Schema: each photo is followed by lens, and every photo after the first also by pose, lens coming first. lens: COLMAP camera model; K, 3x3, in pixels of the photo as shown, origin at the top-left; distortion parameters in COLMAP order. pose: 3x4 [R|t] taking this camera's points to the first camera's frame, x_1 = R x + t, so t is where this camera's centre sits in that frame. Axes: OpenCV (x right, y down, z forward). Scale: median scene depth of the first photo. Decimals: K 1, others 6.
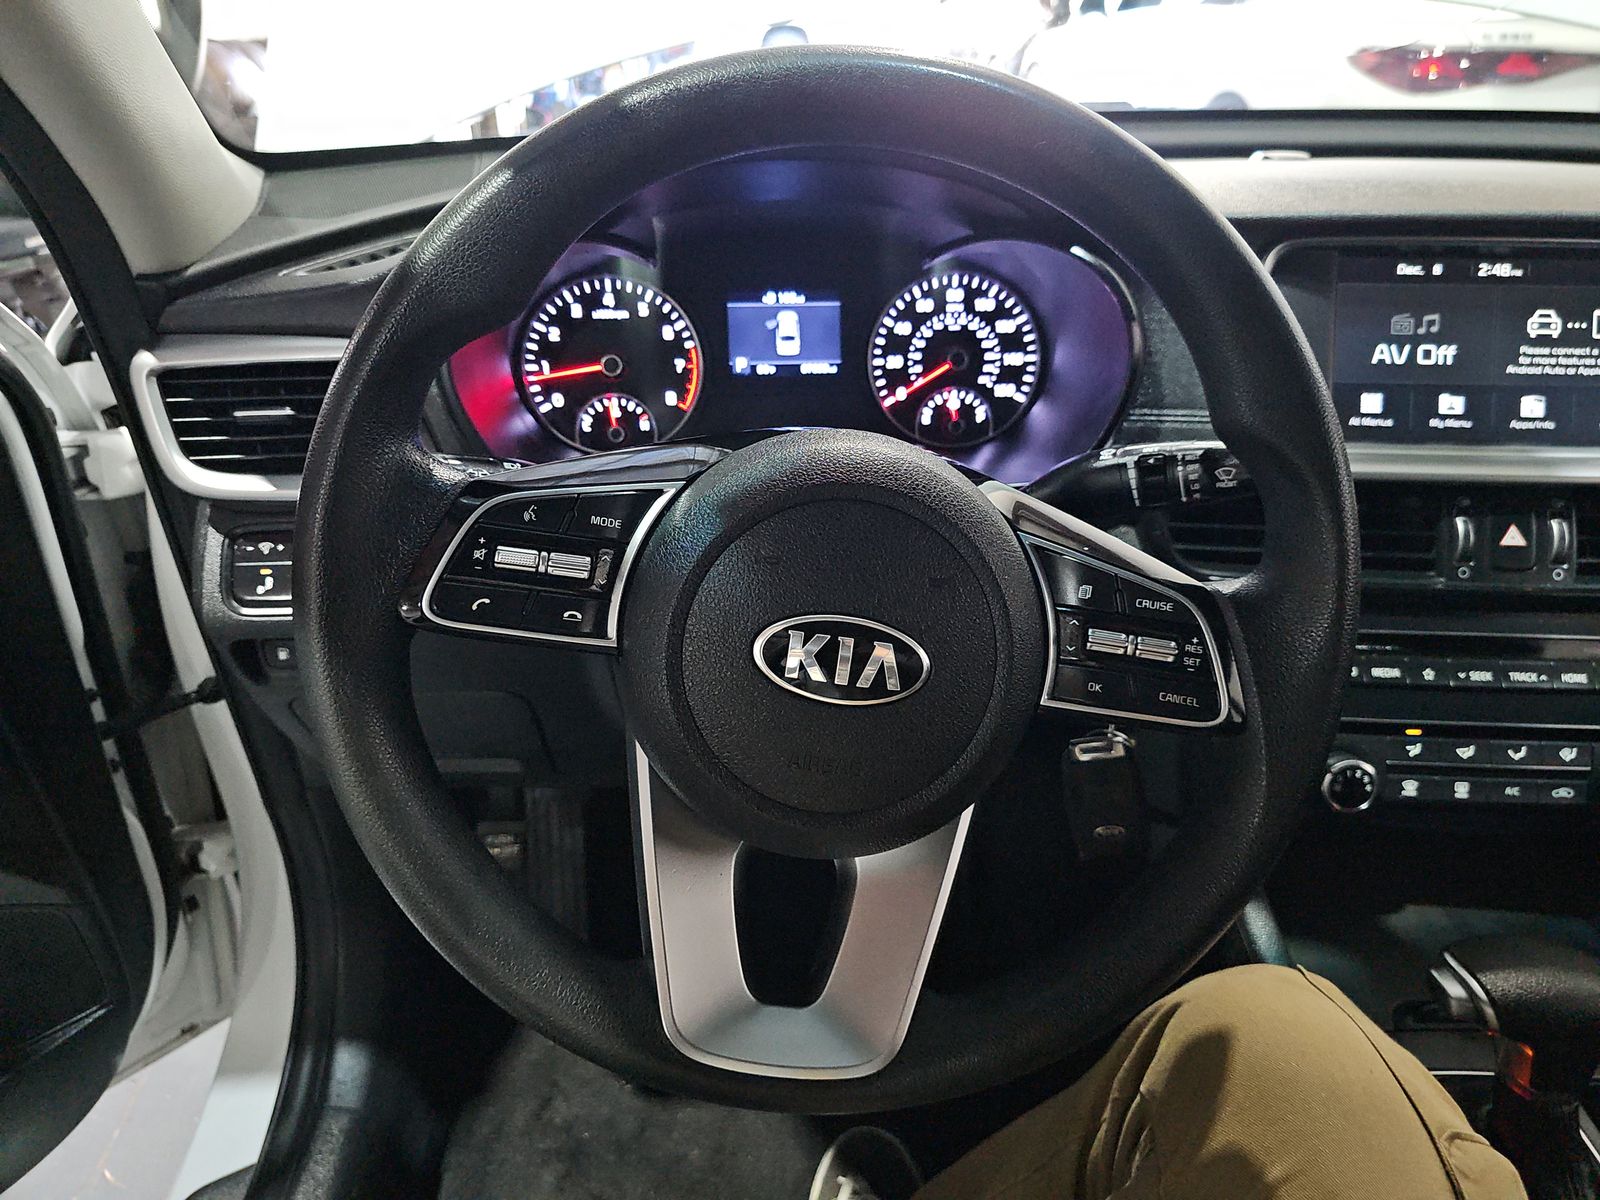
lens RADIAL K [[1066.9, 0, 806.0], [0, 1066.9, 604.5], [0, 0, 1]] dist [0.059221, -0.037872]
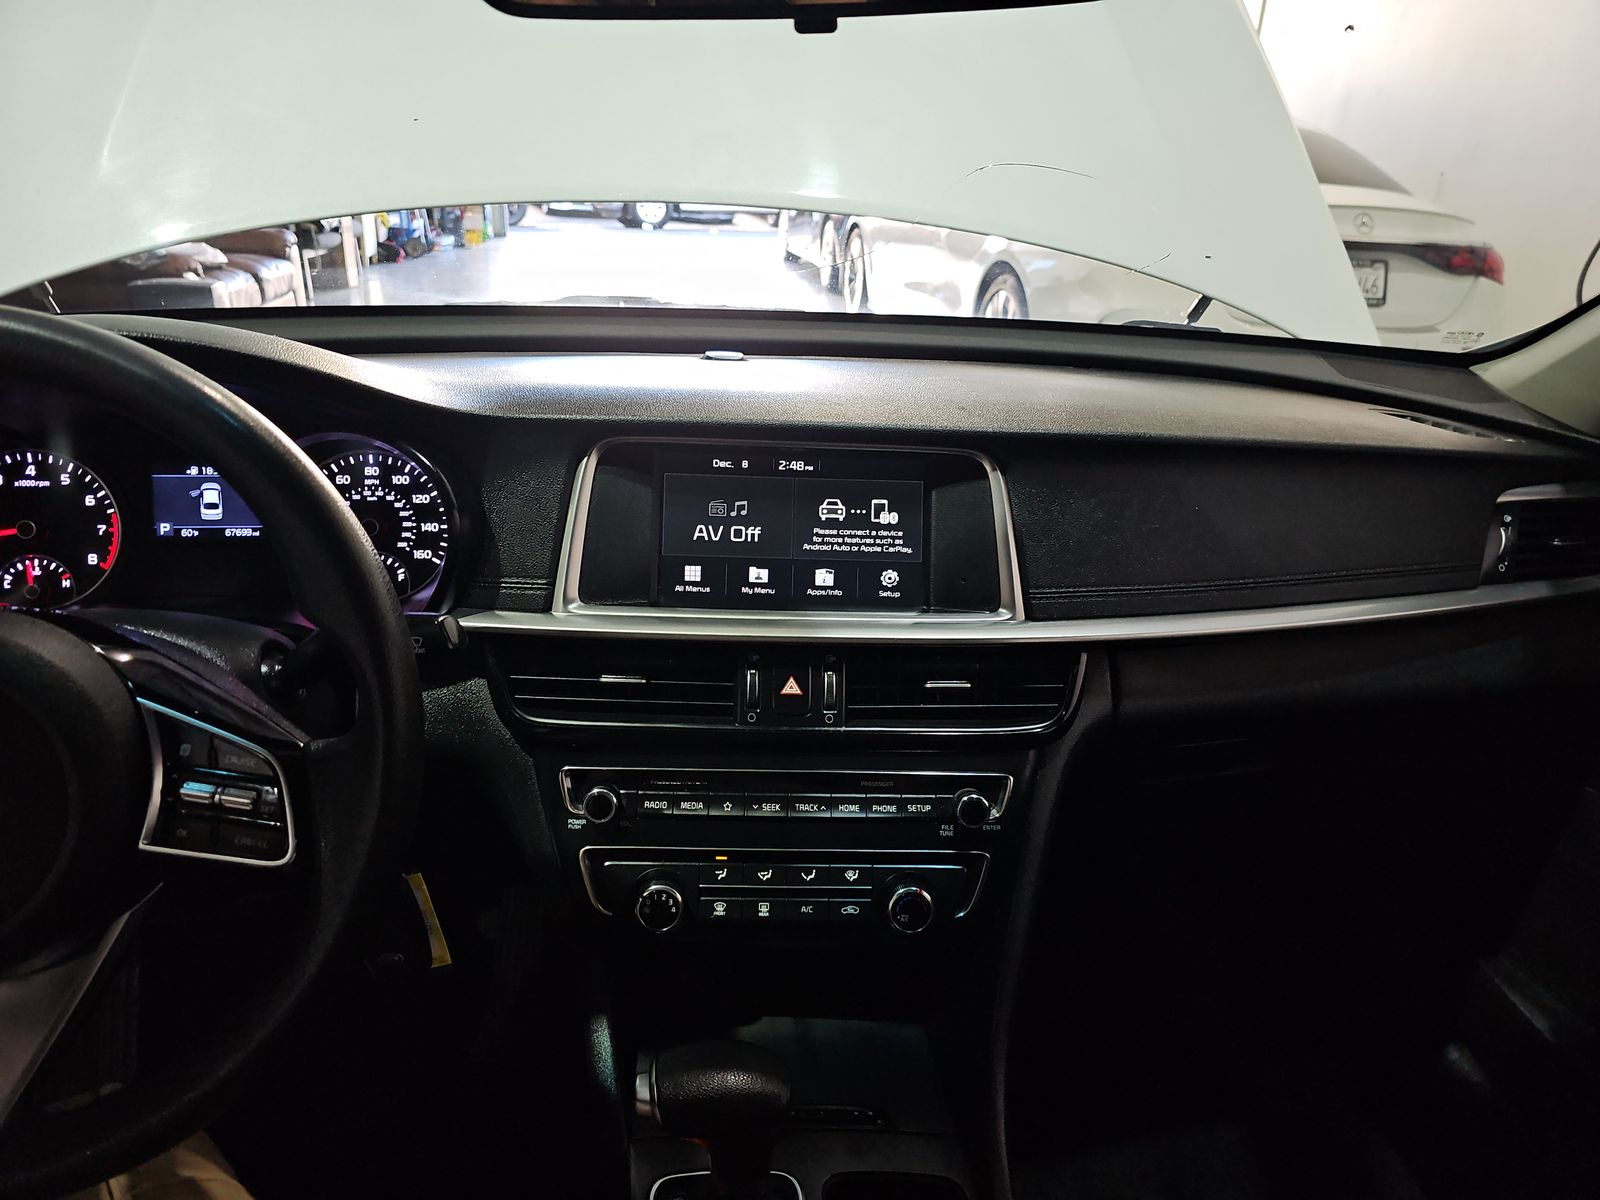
lens RADIAL K [[1066.9, 0, 797.6], [0, 1066.9, 594.2], [0, 0, 1]] dist [0.059221, -0.037872]
pose [[0.995773, 0.003802, 0.091769, 0.494341], [0.007676, 0.992203, -0.124396, -0.016131], [-0.091526, 0.124574, 0.987980, -0.147458]]
